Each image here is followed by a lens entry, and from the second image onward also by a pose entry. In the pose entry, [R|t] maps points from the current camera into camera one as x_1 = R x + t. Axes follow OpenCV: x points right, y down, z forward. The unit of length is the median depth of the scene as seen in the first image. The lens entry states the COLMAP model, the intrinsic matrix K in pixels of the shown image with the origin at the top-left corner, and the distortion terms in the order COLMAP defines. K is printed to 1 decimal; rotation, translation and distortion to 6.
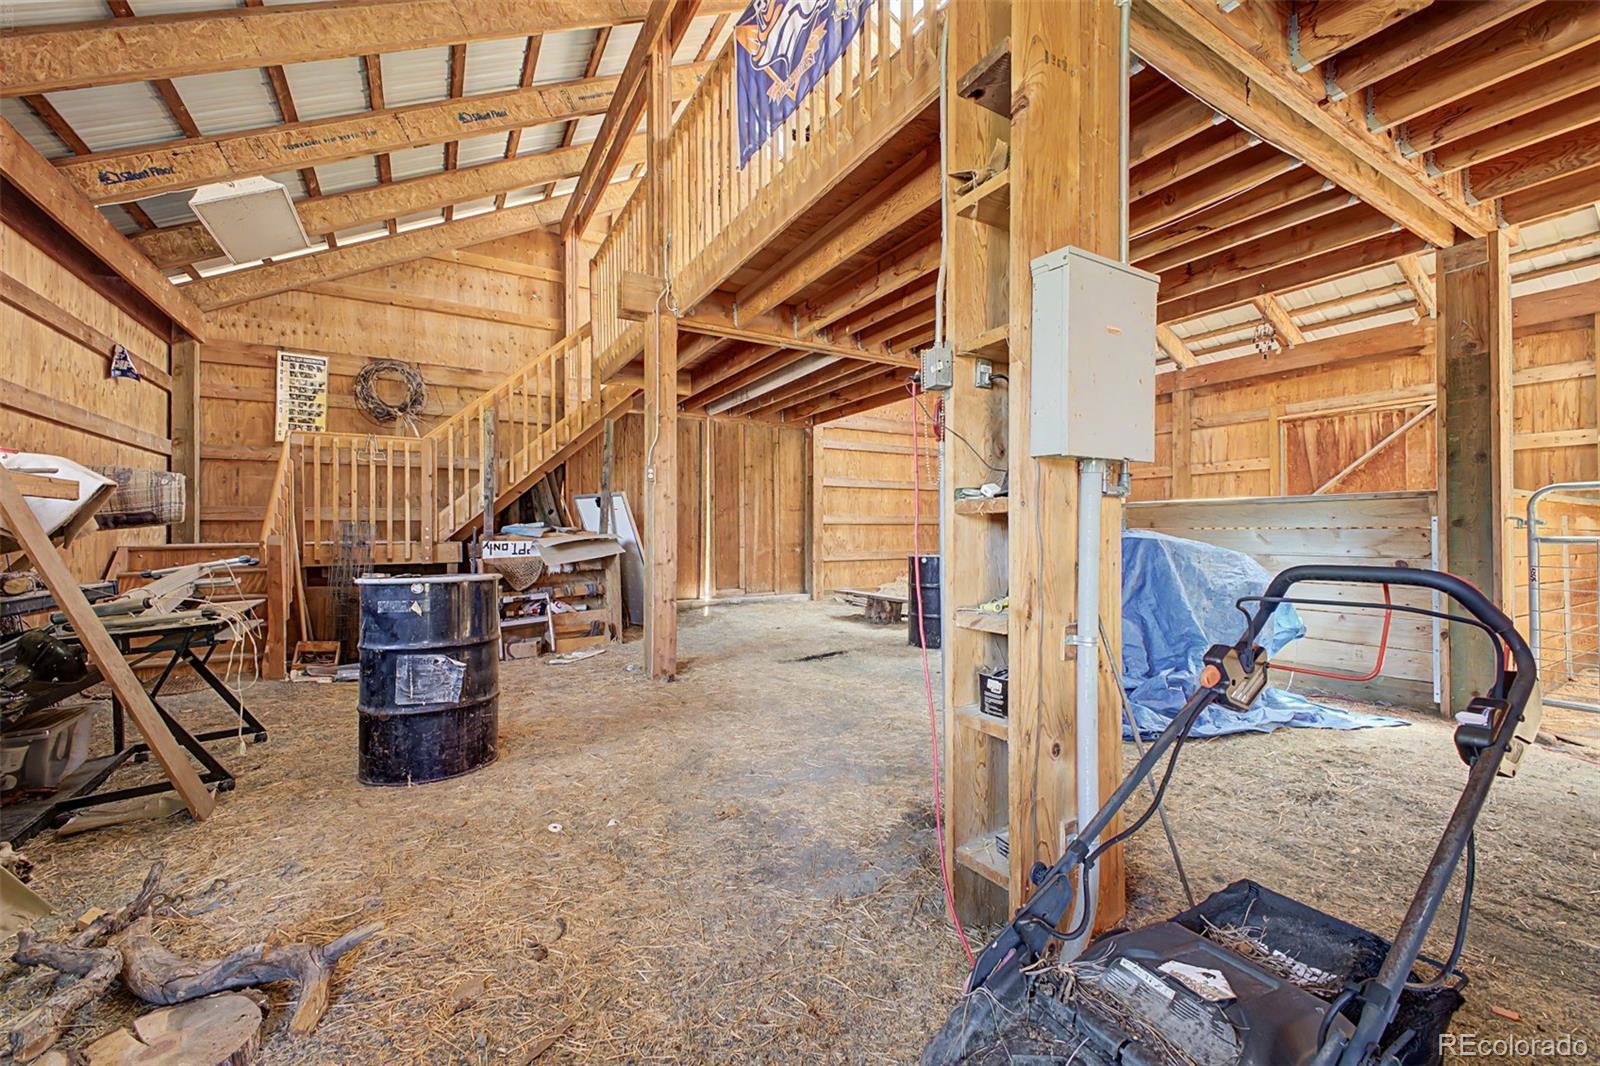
lens RADIAL K [[653.5, 0, 805.7], [0, 653.5, 534.4], [0, 0, 1]] dist [0.010989, -0.001243]
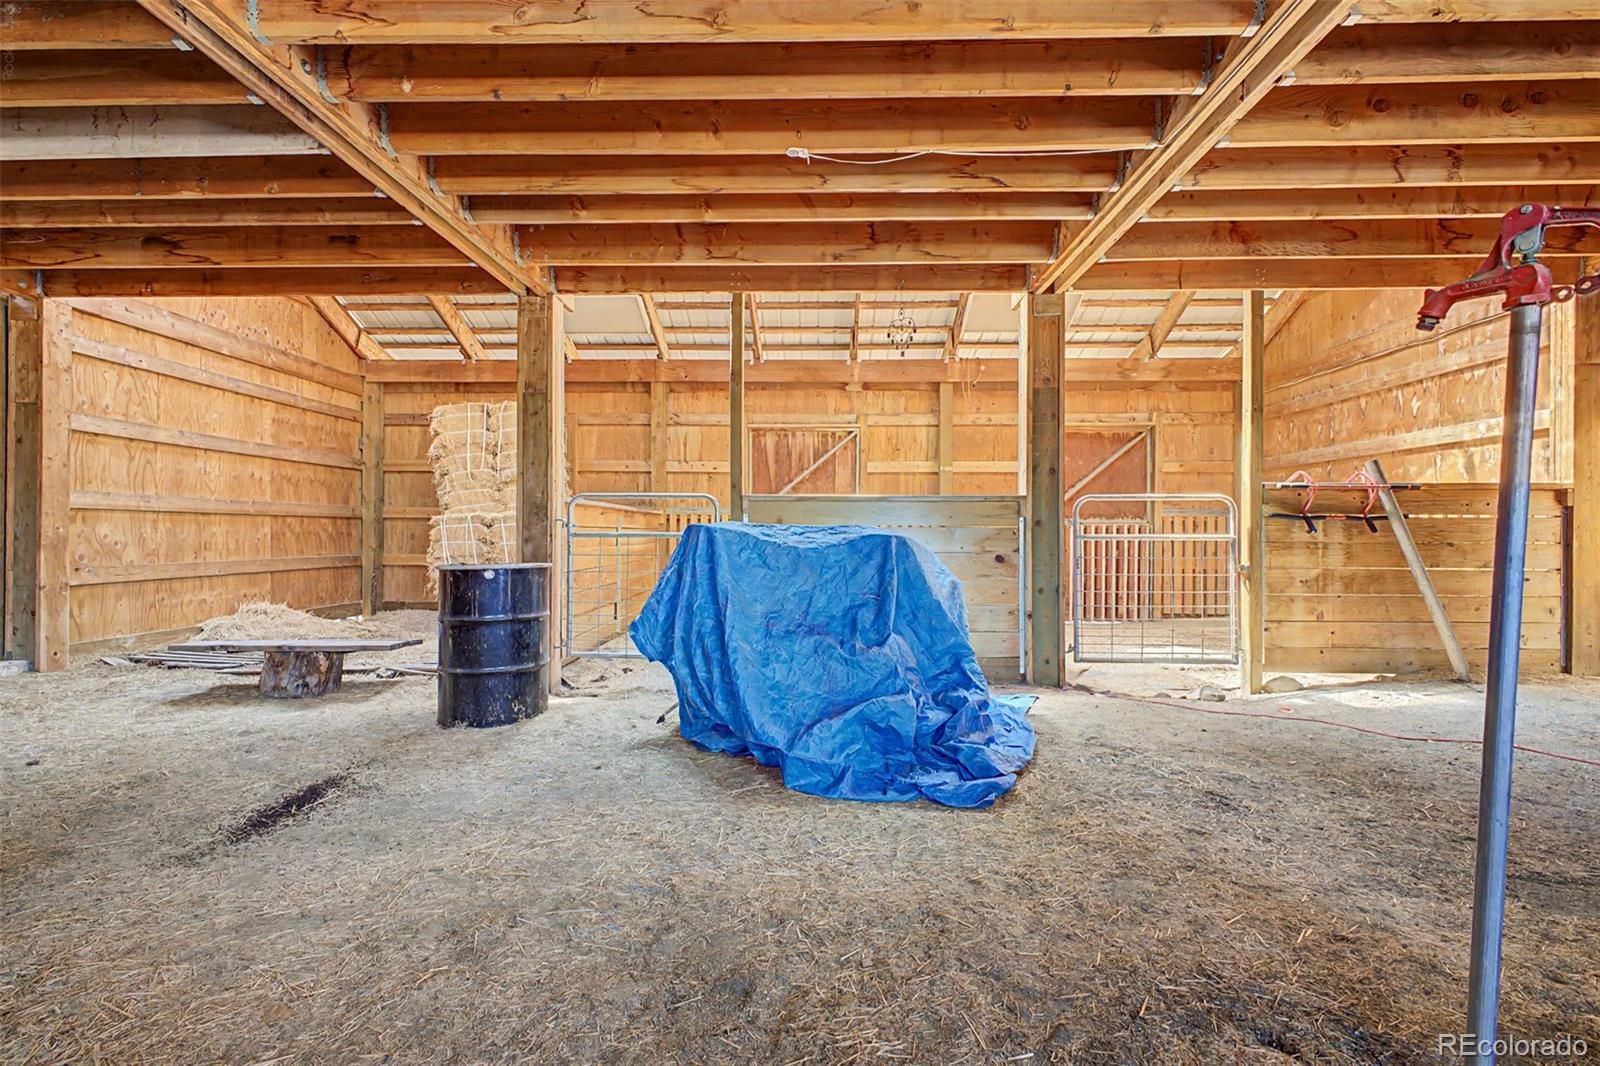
lens RADIAL K [[653.5, 0, 802.2], [0, 653.5, 532.9], [0, 0, 1]] dist [0.010989, -0.001243]
pose [[0.522927, 0.008849, 0.852332, -0.138453], [-0.003169, 0.999959, -0.008438, 0.005982], [-0.852372, 0.001712, 0.522934, 0.384466]]
